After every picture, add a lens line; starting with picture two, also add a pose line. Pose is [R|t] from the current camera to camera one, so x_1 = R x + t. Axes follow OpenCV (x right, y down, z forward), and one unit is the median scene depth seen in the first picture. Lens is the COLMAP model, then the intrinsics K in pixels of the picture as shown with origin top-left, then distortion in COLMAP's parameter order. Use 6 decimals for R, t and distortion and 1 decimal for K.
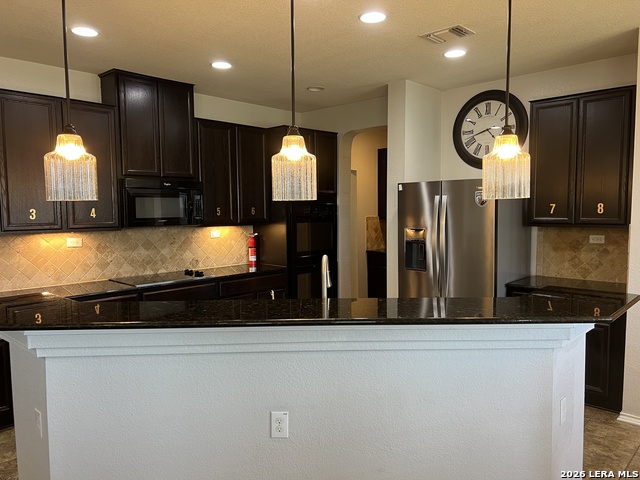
lens RADIAL K [[479.9, 0, 320.0], [0, 479.9, 240.0], [0, 0, 1]] dist [0.086140, -0.115871]
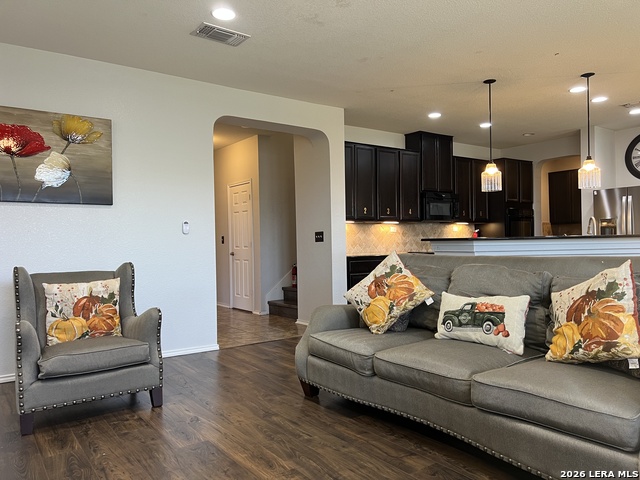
lens RADIAL K [[479.9, 0, 320.0], [0, 479.9, 240.0], [0, 0, 1]] dist [0.086140, -0.115871]
pose [[0.983570, -0.011340, -0.180169, -0.416562], [-0.001605, 0.997436, -0.071542, 0.153515], [0.180518, 0.070655, 0.981031, -0.685639]]
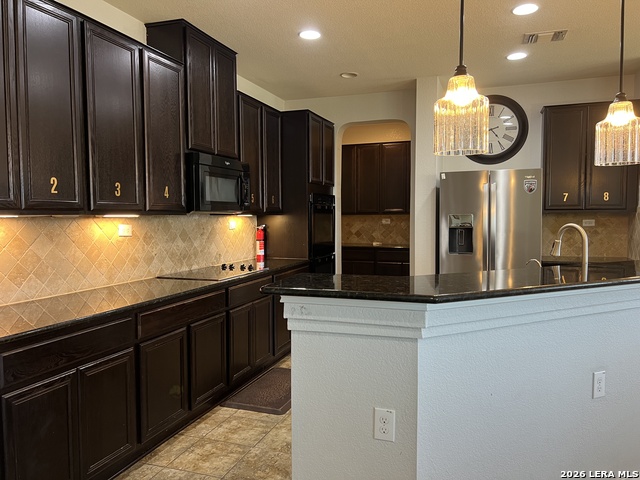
lens RADIAL K [[479.9, 0, 320.0], [0, 479.9, 240.0], [0, 0, 1]] dist [0.086140, -0.115871]
pose [[0.909671, -0.018273, 0.414928, -0.499585], [0.026429, 0.999554, -0.013921, 0.036430], [-0.414488, 0.023630, 0.909748, 0.144783]]
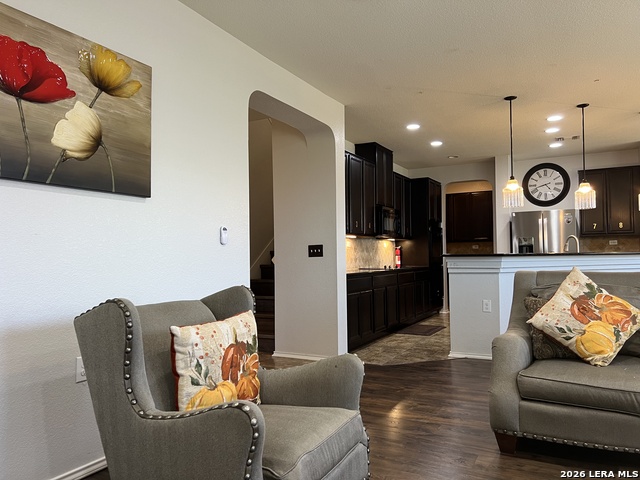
lens RADIAL K [[479.9, 0, 320.0], [0, 479.9, 240.0], [0, 0, 1]] dist [0.086140, -0.115871]
pose [[0.962912, 0.004433, 0.269779, -0.946429], [0.023849, 0.994553, -0.101464, 0.138611], [-0.268760, 0.104134, 0.957562, -0.470904]]
